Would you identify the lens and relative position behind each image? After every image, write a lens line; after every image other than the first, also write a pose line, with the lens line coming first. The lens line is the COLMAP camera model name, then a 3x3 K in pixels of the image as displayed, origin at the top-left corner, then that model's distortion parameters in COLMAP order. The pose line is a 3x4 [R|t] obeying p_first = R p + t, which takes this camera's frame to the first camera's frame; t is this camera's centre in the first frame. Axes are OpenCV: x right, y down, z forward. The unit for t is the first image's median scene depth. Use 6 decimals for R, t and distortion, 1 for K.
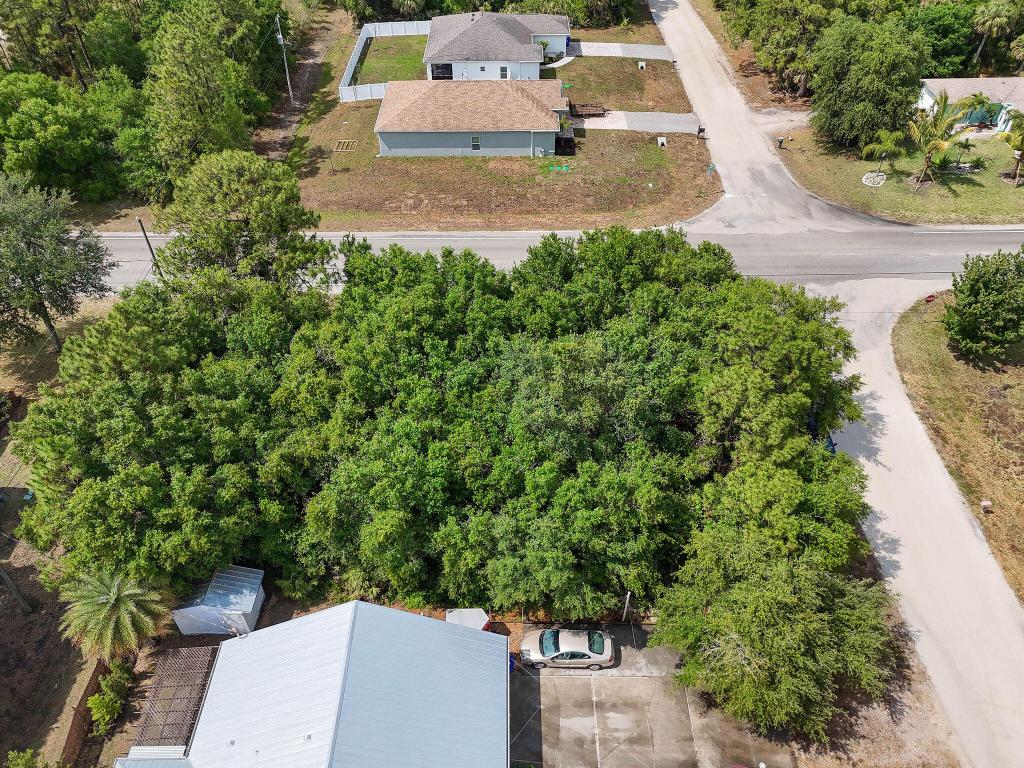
lens RADIAL K [[754.1, 0, 514.0], [0, 754.1, 376.9], [0, 0, 1]] dist [0.078623, -0.070543]
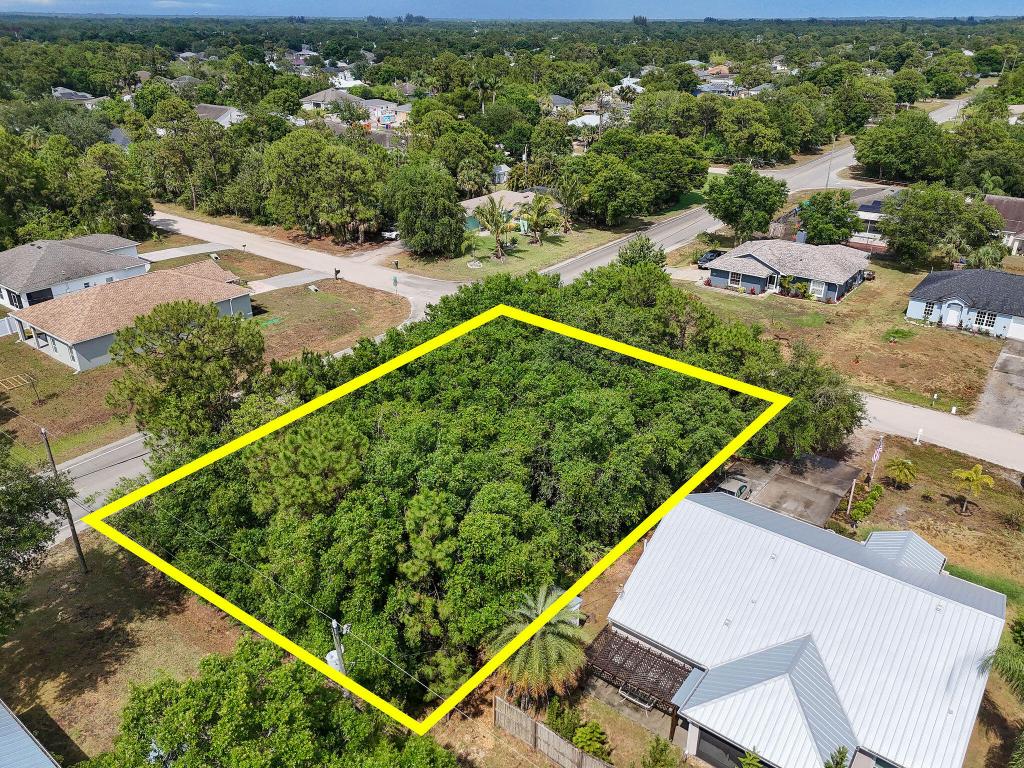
lens RADIAL K [[742.5, 0, 510.8], [0, 742.5, 396.9], [0, 0, 1]] dist [0.066039, -0.065343]
pose [[0.608901, -0.347171, 0.713240, -0.823679], [0.532639, 0.845234, -0.043300, 0.053836], [-0.587823, 0.406265, 0.699581, 0.201548]]
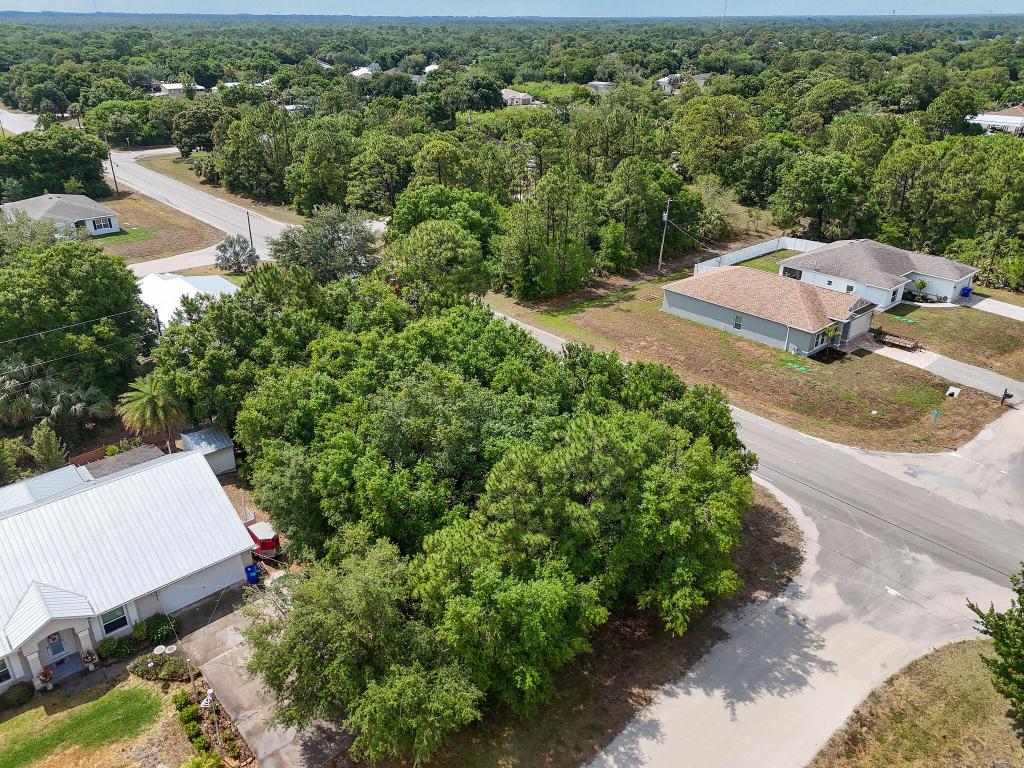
lens RADIAL K [[754.1, 0, 514.0], [0, 754.1, 376.9], [0, 0, 1]] dist [0.078623, -0.070543]
pose [[0.661147, 0.326679, -0.675400, 0.768127], [-0.513986, 0.853005, -0.090556, 0.009870], [0.546537, 0.407017, 0.731870, 0.173025]]
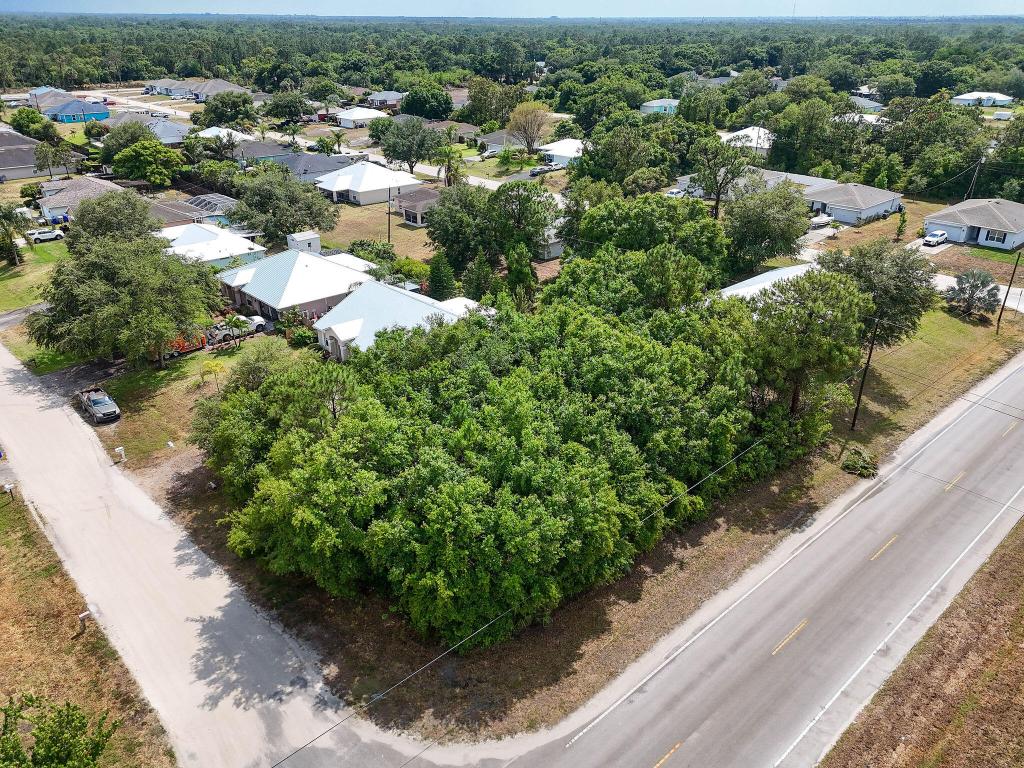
lens RADIAL K [[754.1, 0, 514.0], [0, 754.1, 376.9], [0, 0, 1]] dist [0.078623, -0.070543]
pose [[-0.734886, 0.293082, -0.611592, 0.686517], [-0.459649, 0.447835, 0.766920, -0.885101], [0.498663, 0.844717, -0.194393, 1.146401]]
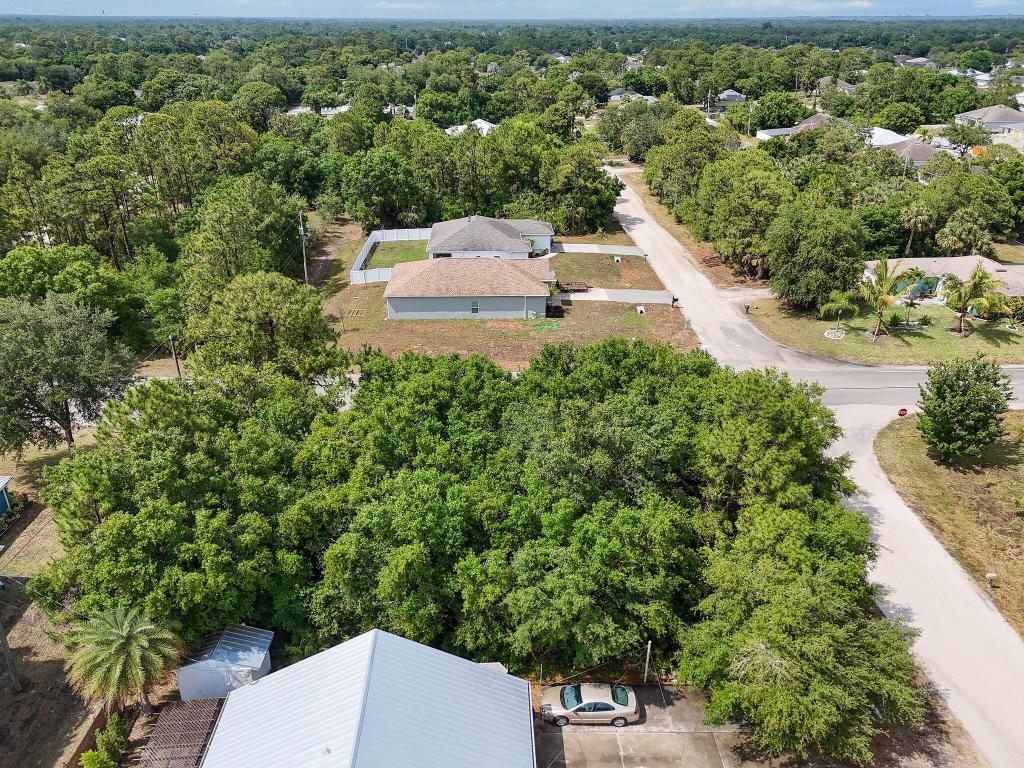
lens RADIAL K [[754.1, 0, 514.0], [0, 754.1, 376.9], [0, 0, 1]] dist [0.078623, -0.070543]
pose [[0.999584, -0.007566, 0.027826, -0.038995], [0.015724, 0.951898, -0.306011, 0.207047], [-0.024172, 0.306321, 0.951621, -0.028983]]
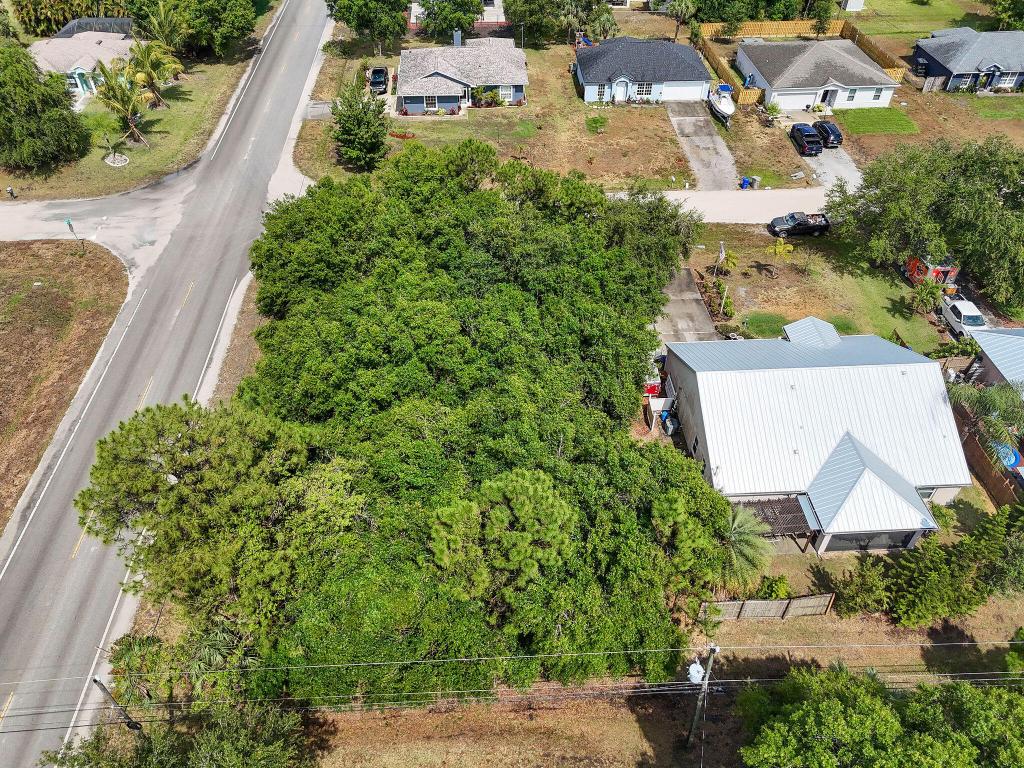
lens RADIAL K [[754.1, 0, 514.0], [0, 754.1, 376.9], [0, 0, 1]] dist [0.078623, -0.070543]
pose [[-0.061303, -0.668588, 0.741101, -0.869095], [0.671658, 0.521602, 0.526125, -0.460906], [-0.738321, 0.530019, 0.417087, 0.492515]]
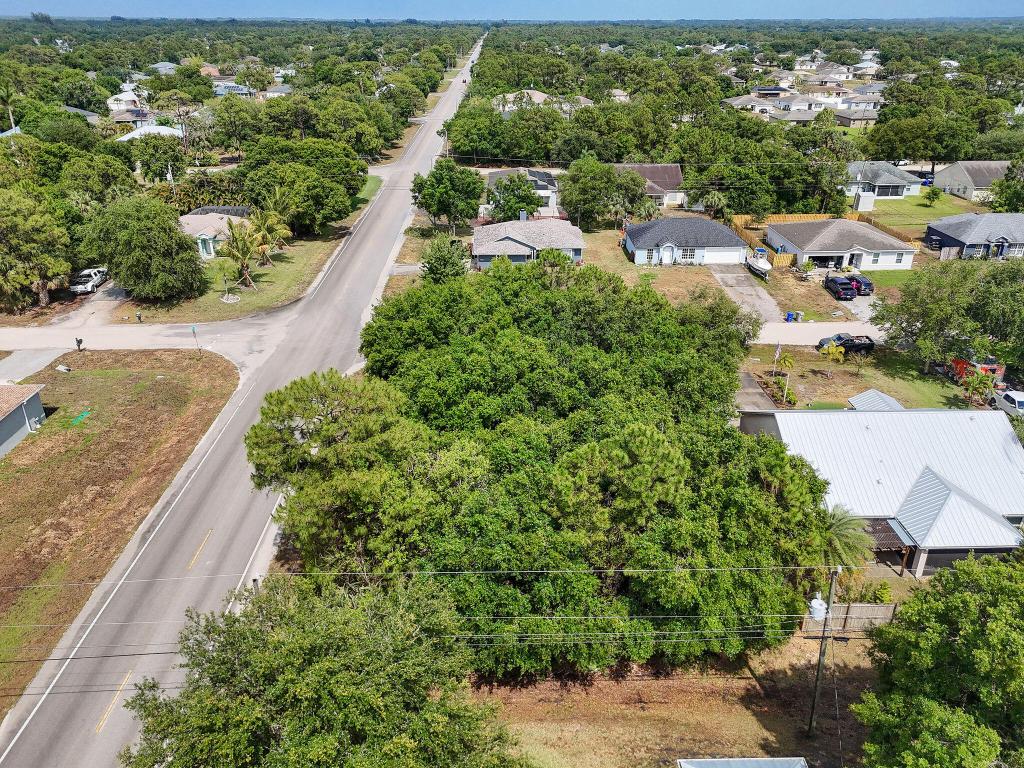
lens RADIAL K [[754.1, 0, 514.0], [0, 754.1, 376.9], [0, 0, 1]] dist [0.078623, -0.070543]
pose [[-0.026248, -0.415164, 0.909368, -1.085041], [0.677030, 0.661907, 0.321729, -0.410388], [-0.735488, 0.624114, 0.263704, 0.679548]]
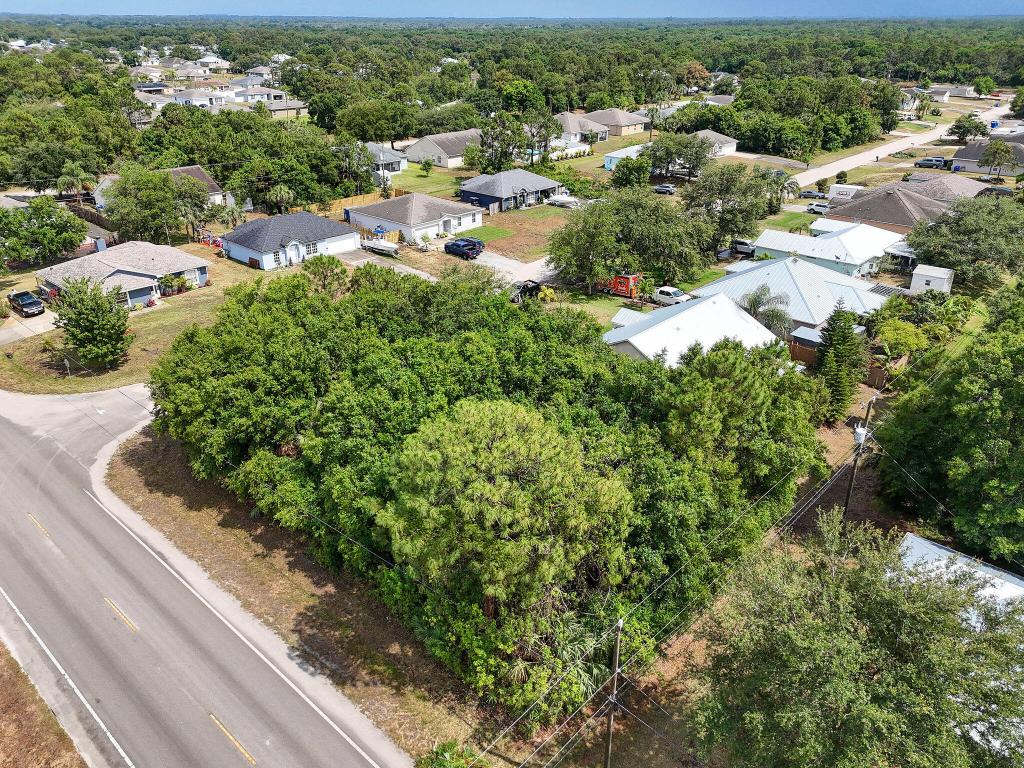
lens RADIAL K [[754.1, 0, 514.0], [0, 754.1, 376.9], [0, 0, 1]] dist [0.078623, -0.070543]
pose [[-0.739808, -0.278348, 0.612541, -0.792038], [0.461149, 0.453158, 0.762882, -0.794765], [-0.489925, 0.846859, -0.206890, 1.123386]]
